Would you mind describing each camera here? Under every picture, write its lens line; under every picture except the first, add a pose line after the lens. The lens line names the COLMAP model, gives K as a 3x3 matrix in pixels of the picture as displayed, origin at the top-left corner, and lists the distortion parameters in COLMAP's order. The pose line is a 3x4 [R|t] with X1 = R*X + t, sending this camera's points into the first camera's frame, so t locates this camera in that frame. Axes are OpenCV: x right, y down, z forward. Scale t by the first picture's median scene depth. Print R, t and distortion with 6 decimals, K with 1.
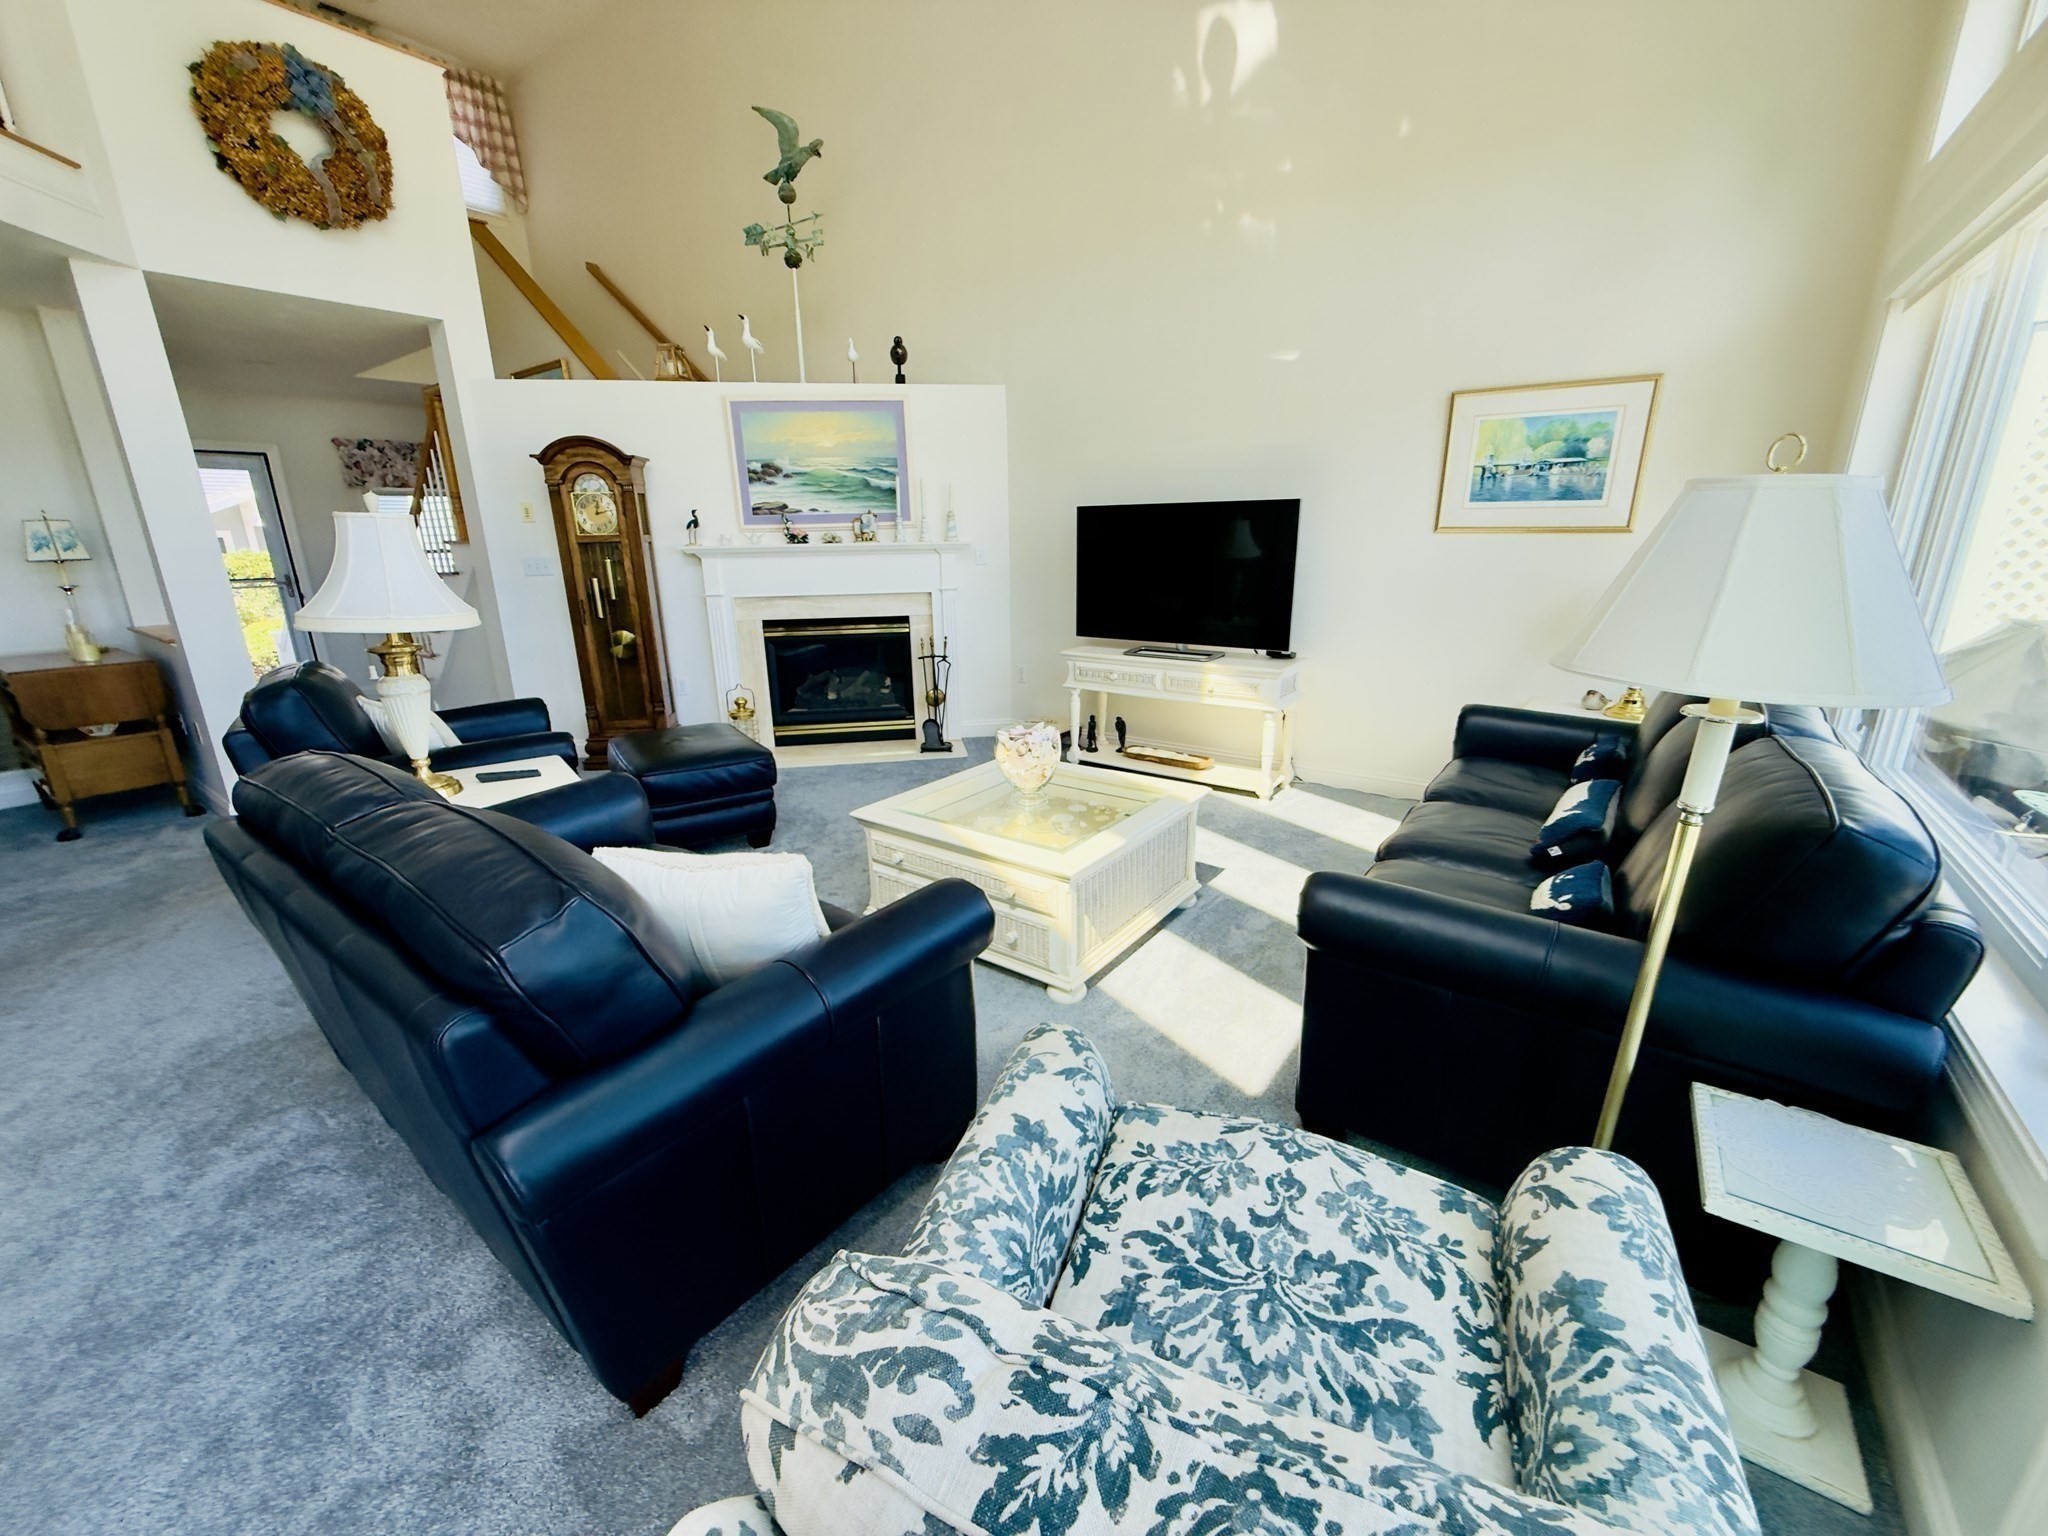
lens RADIAL K [[820.6, 0, 1017.6], [0, 820.6, 766.9], [0, 0, 1]] dist [-0.002706, 0.001731]
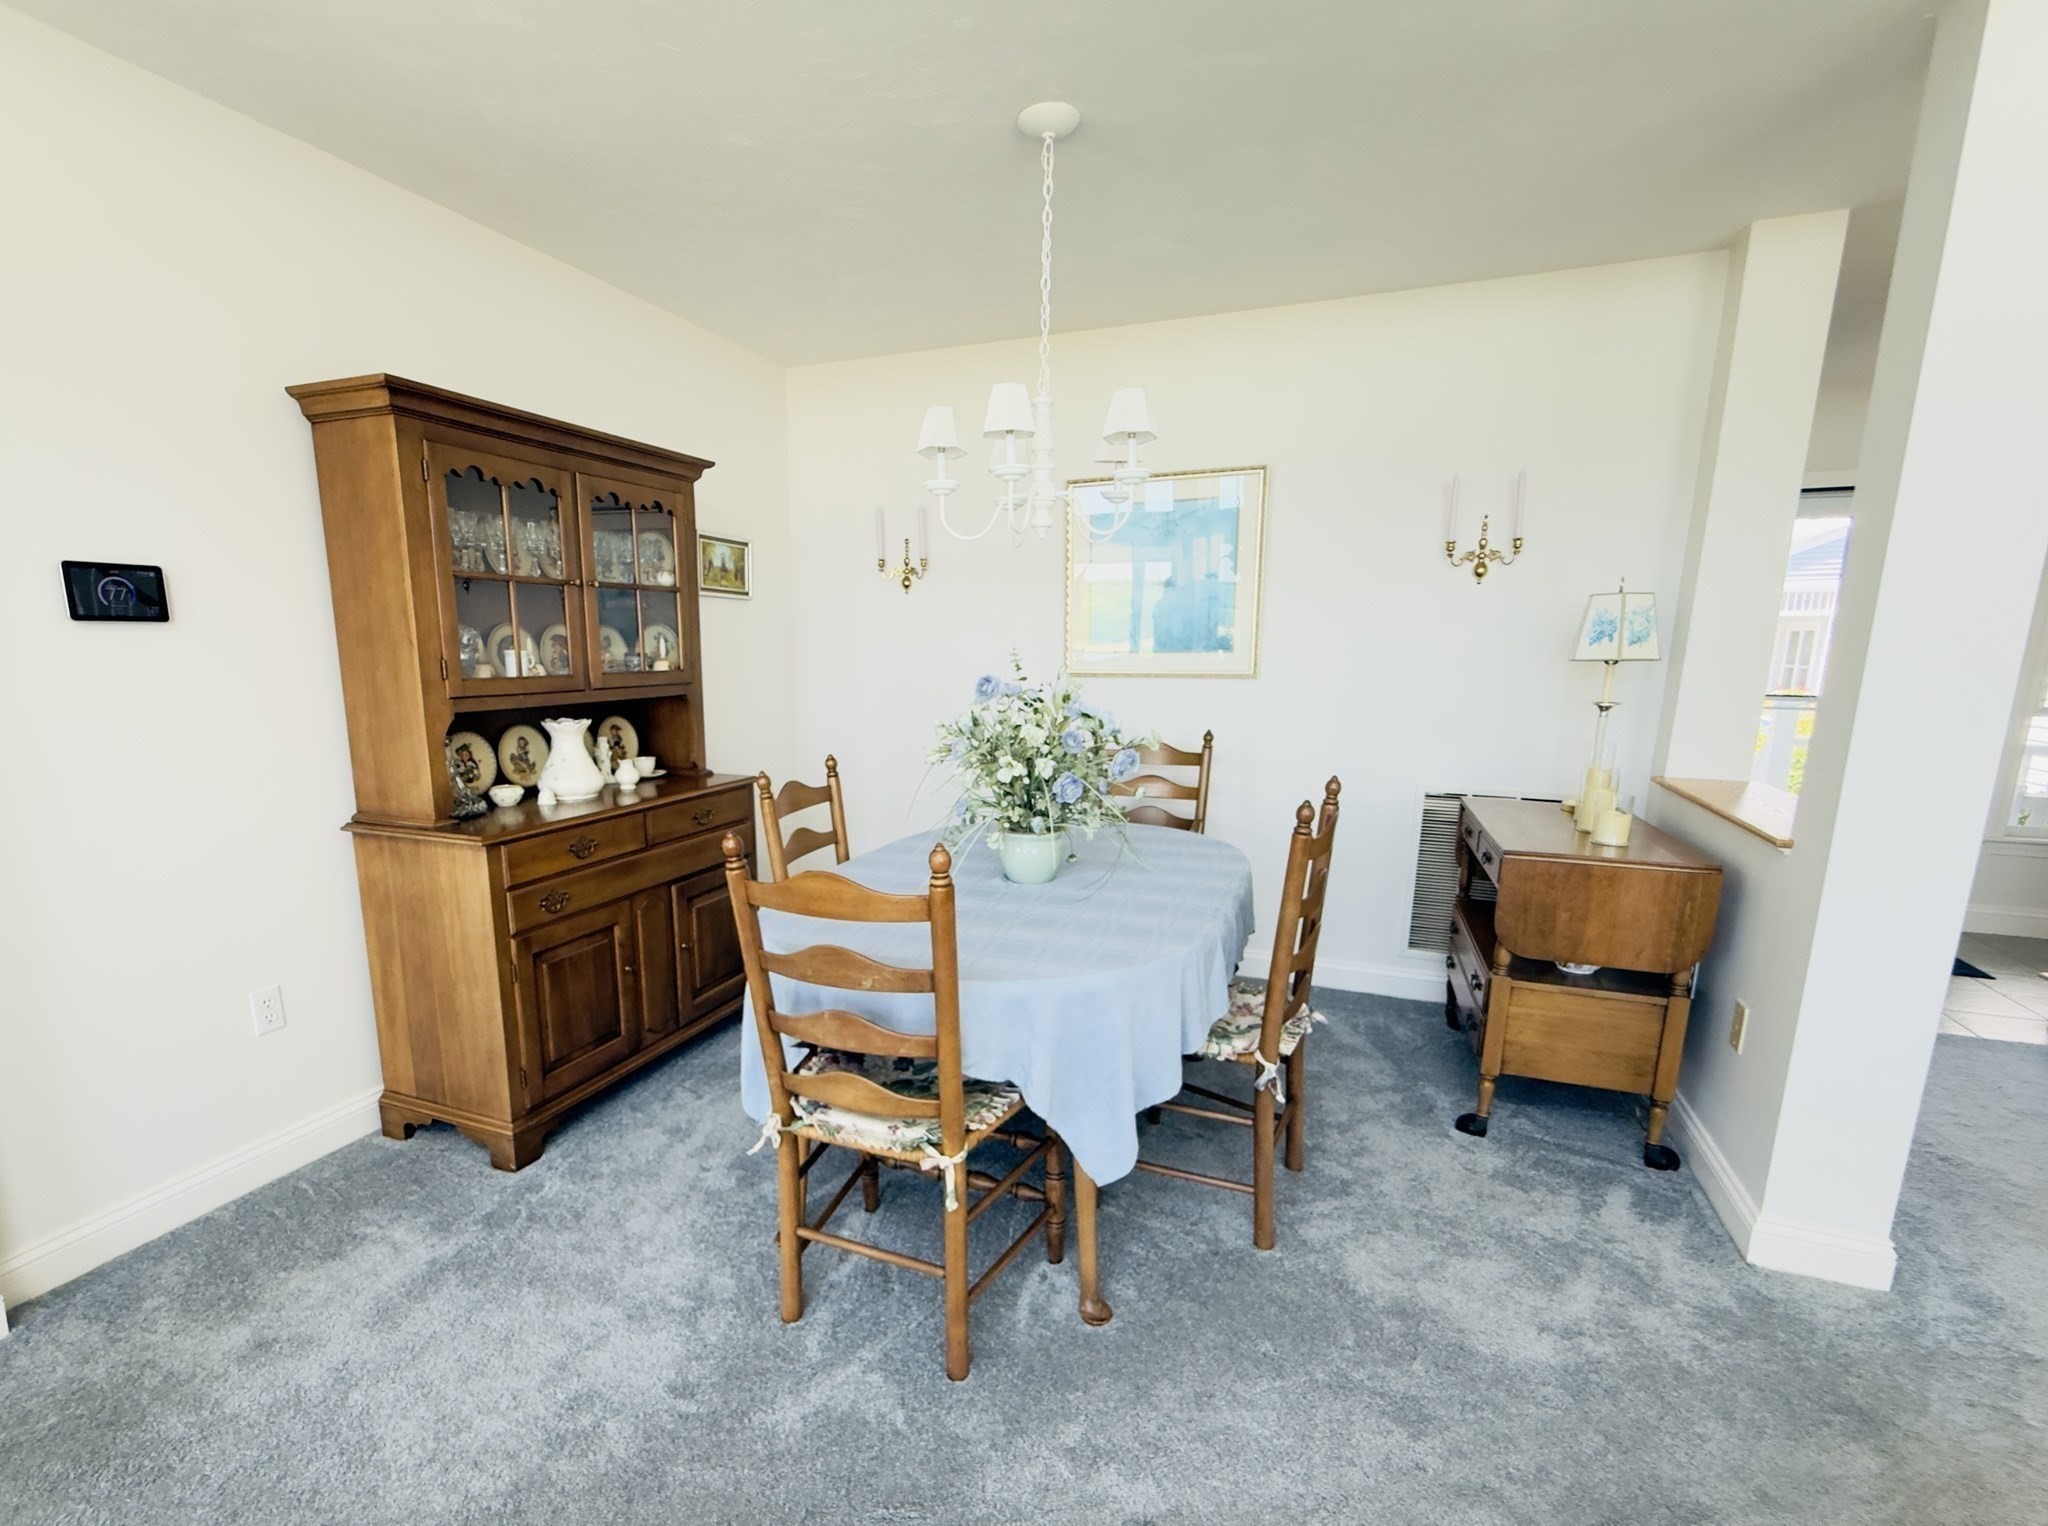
lens RADIAL K [[820.6, 0, 1020.5], [0, 820.6, 767.3], [0, 0, 1]] dist [-0.002706, 0.001731]
pose [[0.241183, 0.176300, -0.954332, -0.737938], [-0.291320, 0.951162, 0.102091, -0.121883], [0.925723, 0.253394, 0.280764, 0.489423]]
